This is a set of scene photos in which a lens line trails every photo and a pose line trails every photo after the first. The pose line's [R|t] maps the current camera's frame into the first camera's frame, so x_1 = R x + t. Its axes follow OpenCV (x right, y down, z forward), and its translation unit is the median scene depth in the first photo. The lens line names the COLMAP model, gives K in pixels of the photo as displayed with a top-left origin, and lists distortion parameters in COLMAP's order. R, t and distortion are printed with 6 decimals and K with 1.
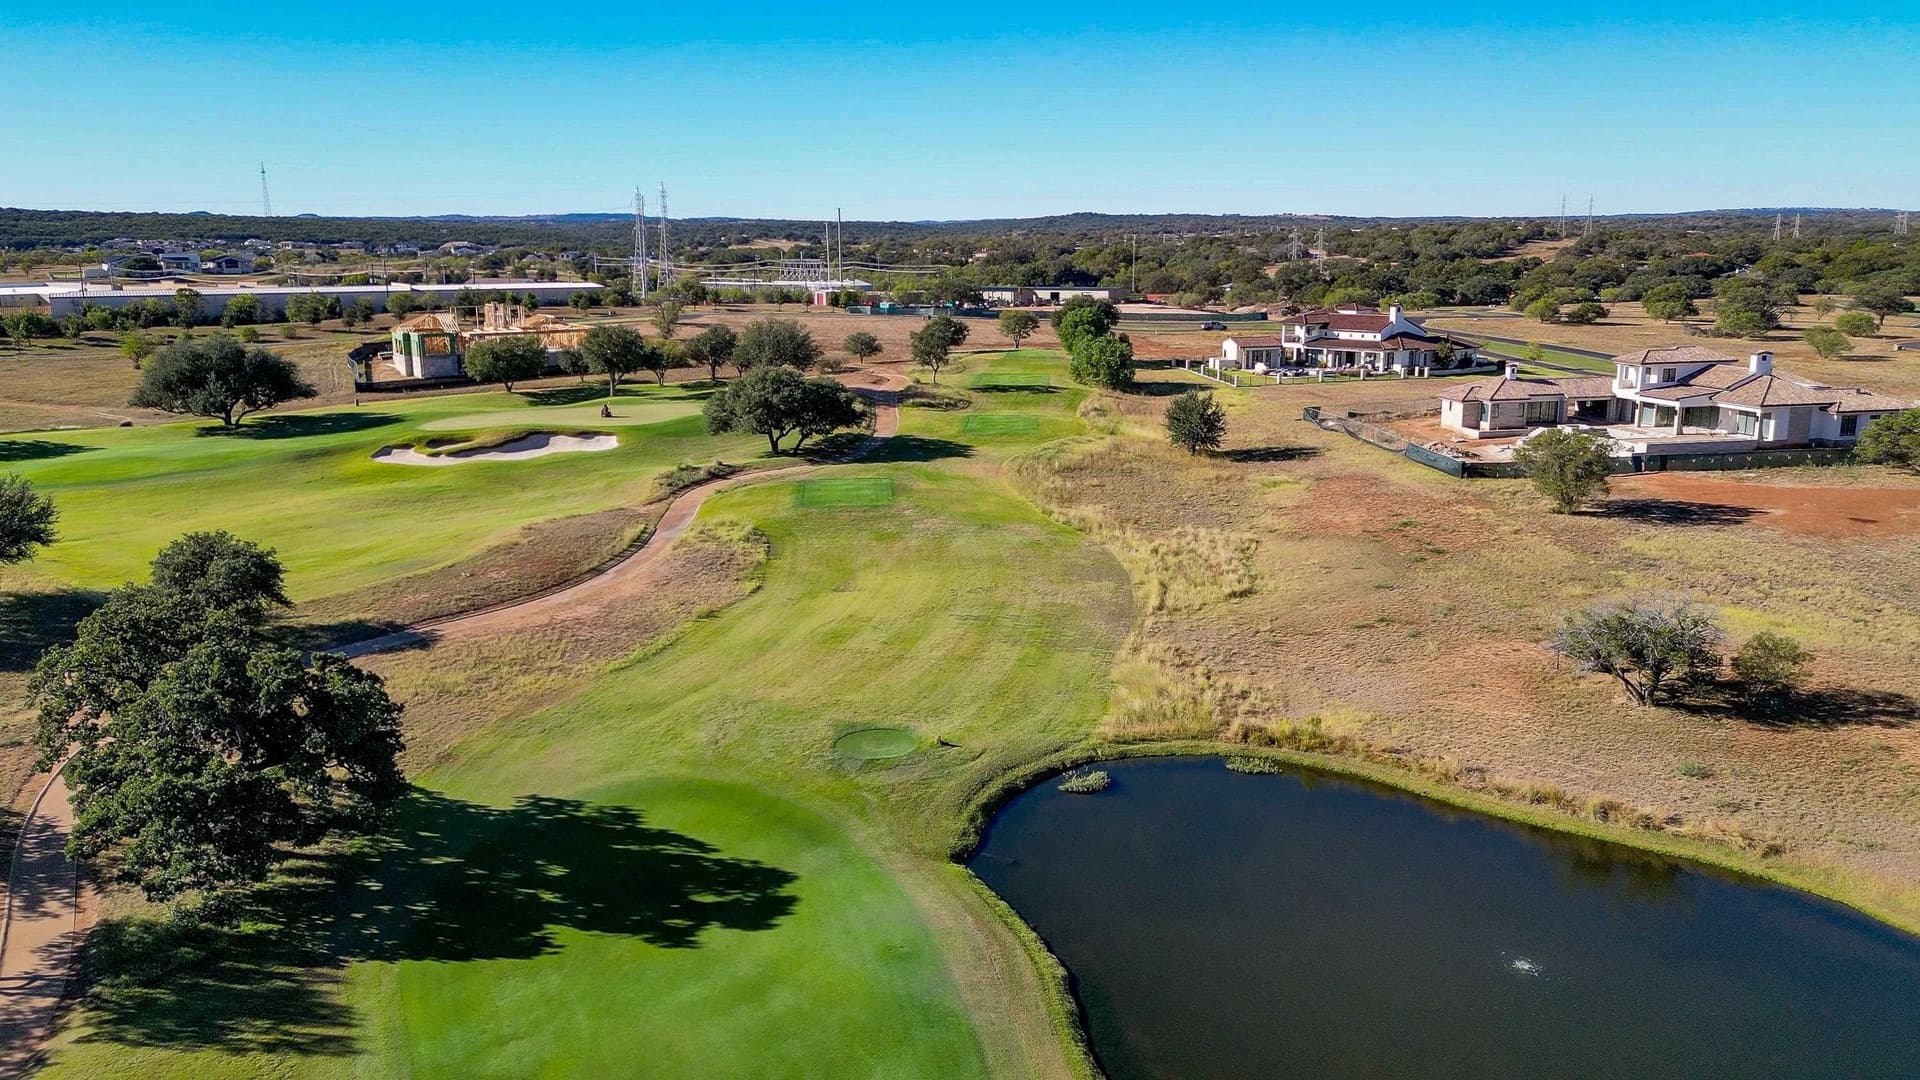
lens RADIAL K [[1409.4, 0, 960.0], [0, 1409.4, 540.0], [0, 0, 1]] dist [0.125479, -0.155253]
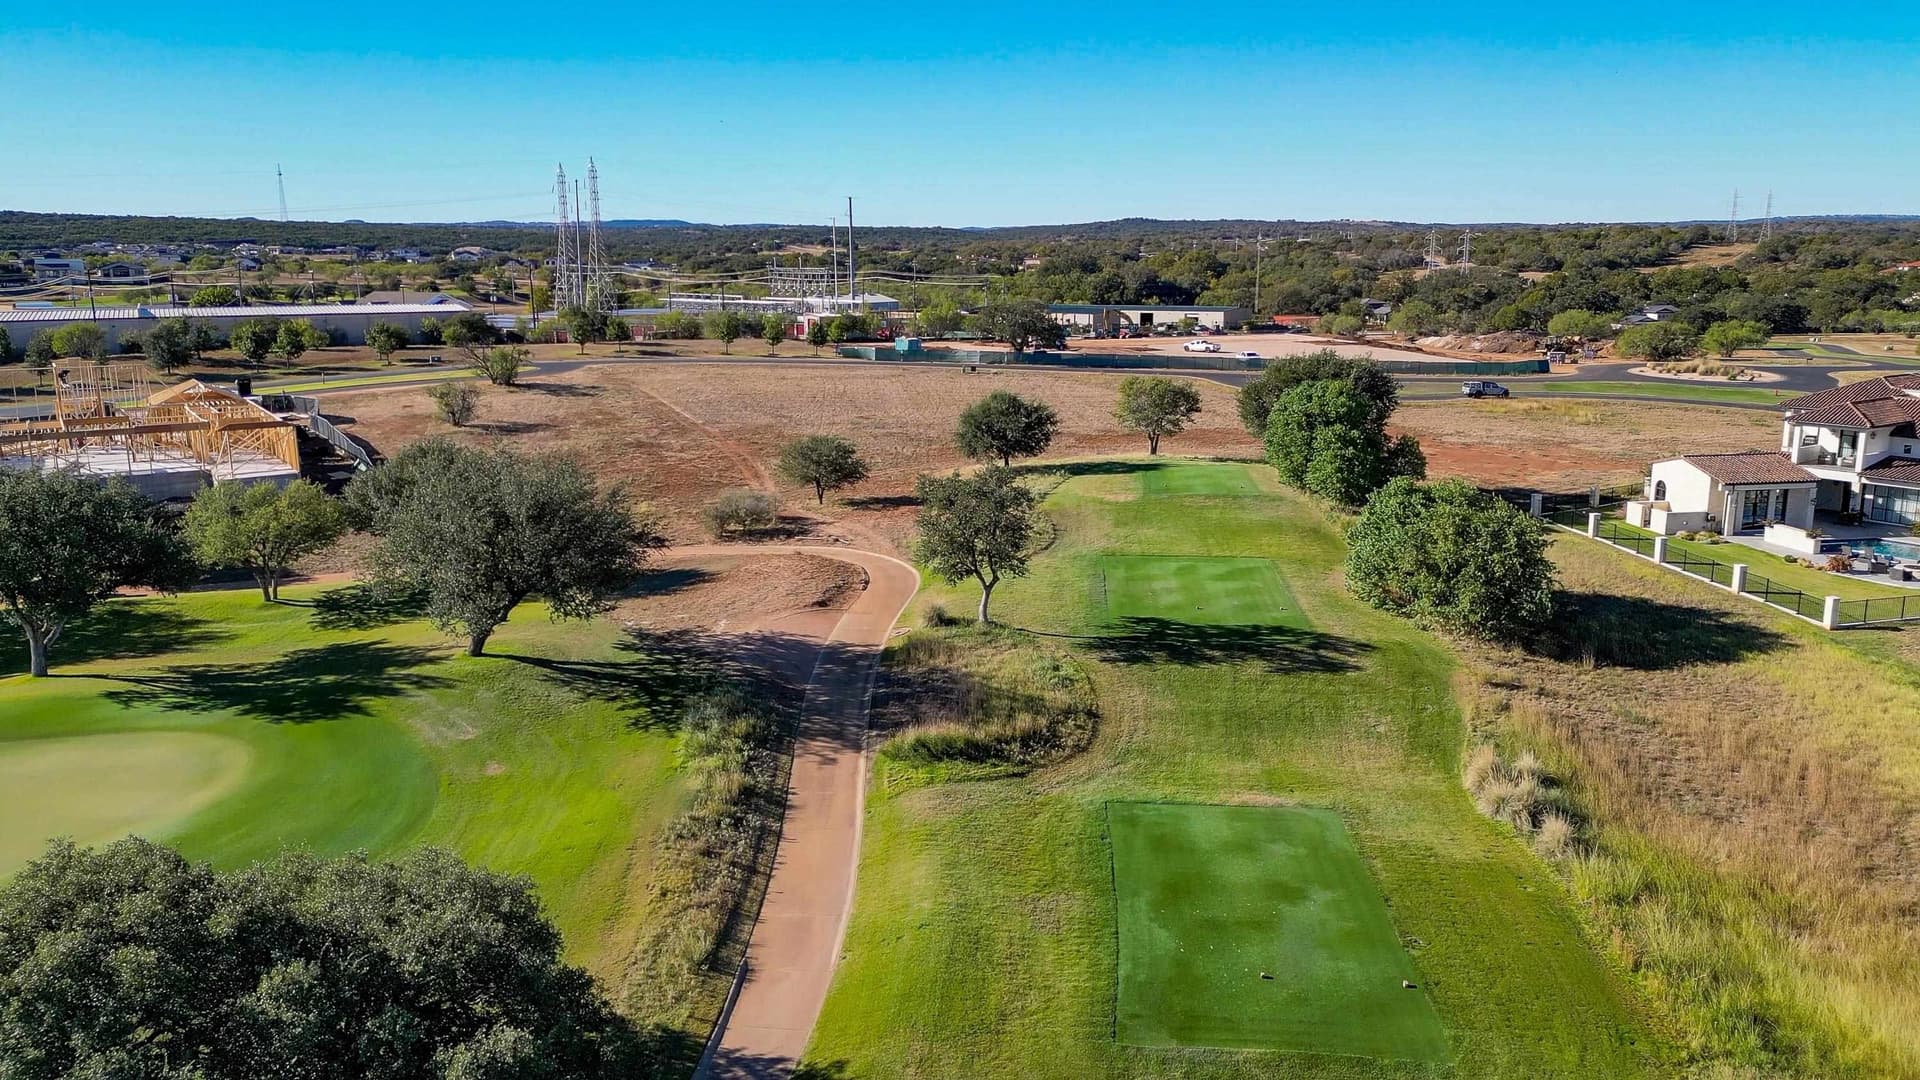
lens RADIAL K [[1409.4, 0, 960.0], [0, 1409.4, 540.0], [0, 0, 1]] dist [0.125479, -0.155253]
pose [[0.999524, 0.008082, -0.029787, -0.014355], [-0.008217, 0.999957, -0.004404, -0.132115], [0.029750, 0.004647, 0.999547, 0.653753]]
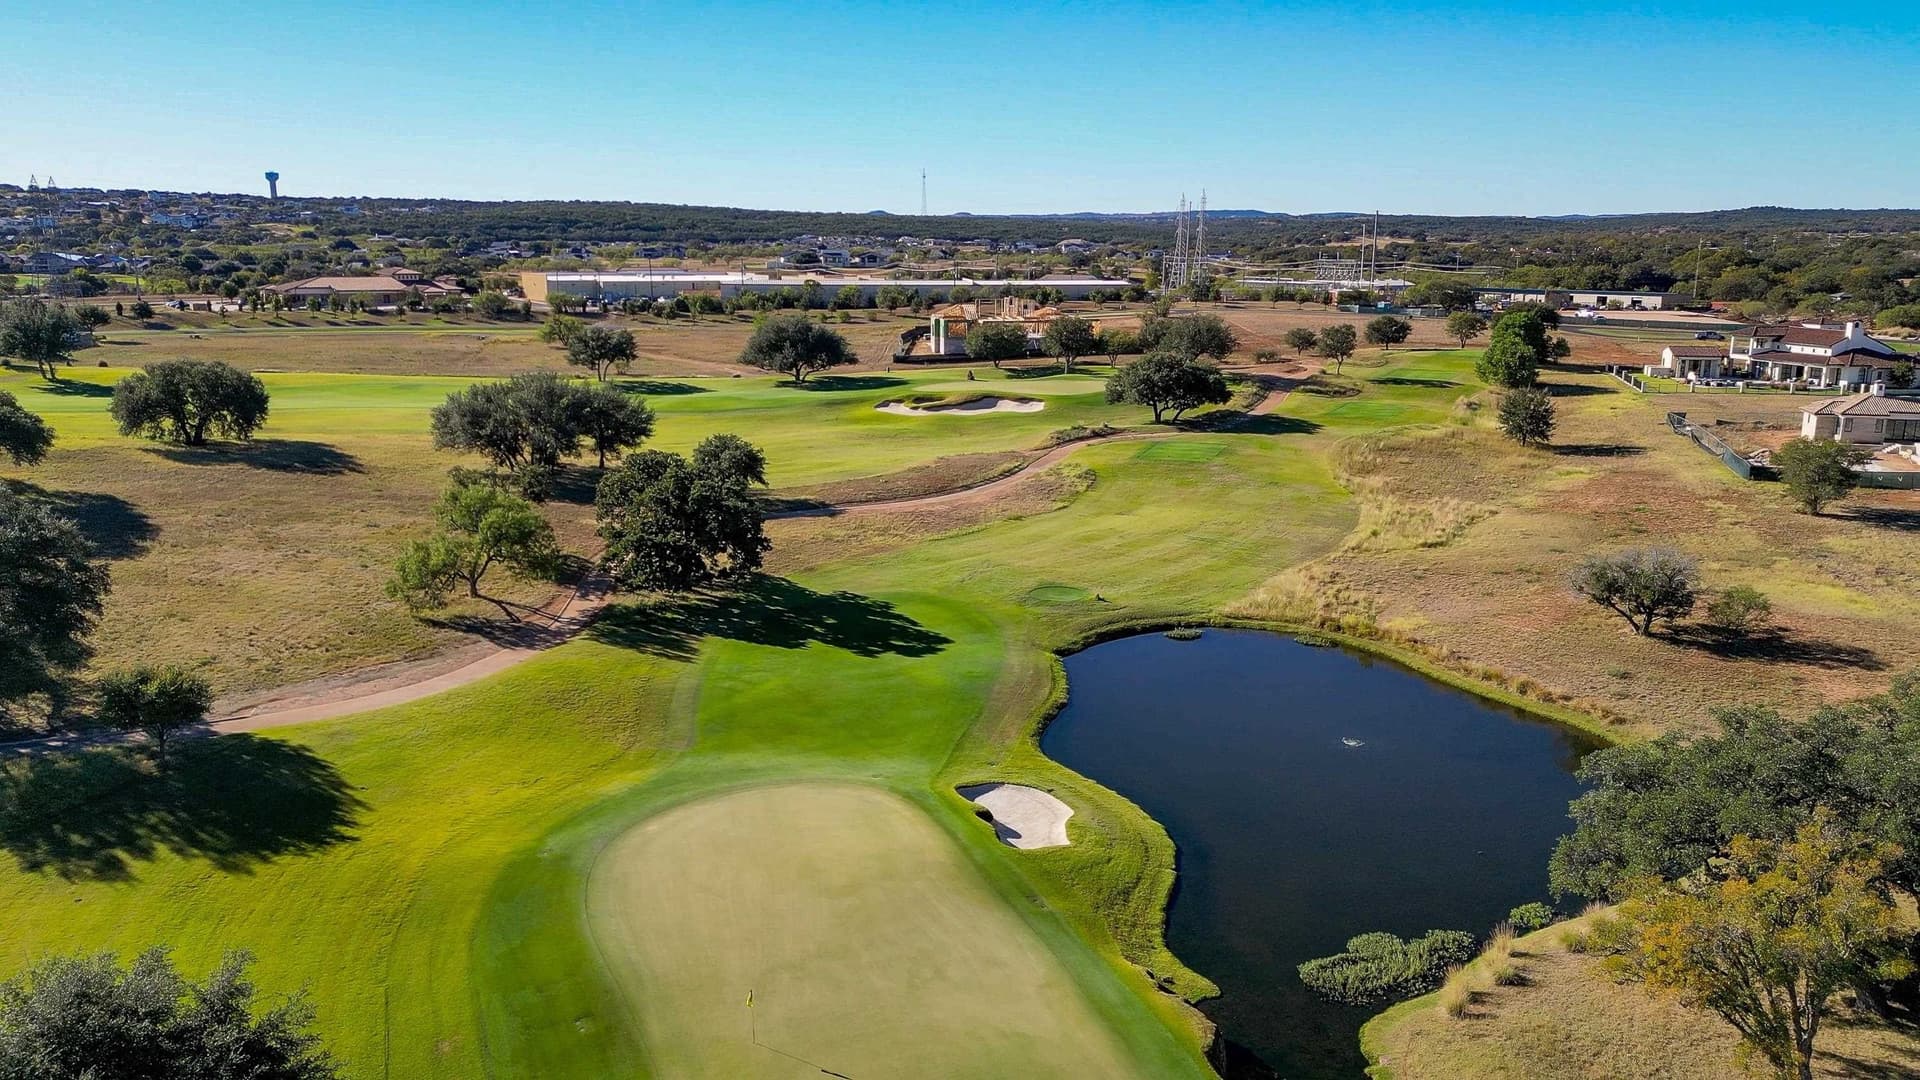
lens RADIAL K [[1409.4, 0, 960.0], [0, 1409.4, 540.0], [0, 0, 1]] dist [0.125479, -0.155253]
pose [[0.912962, 0.097820, -0.396145, 0.172513], [-0.096683, 0.995052, 0.022892, 0.024422], [0.396424, 0.017401, 0.917903, -0.169329]]
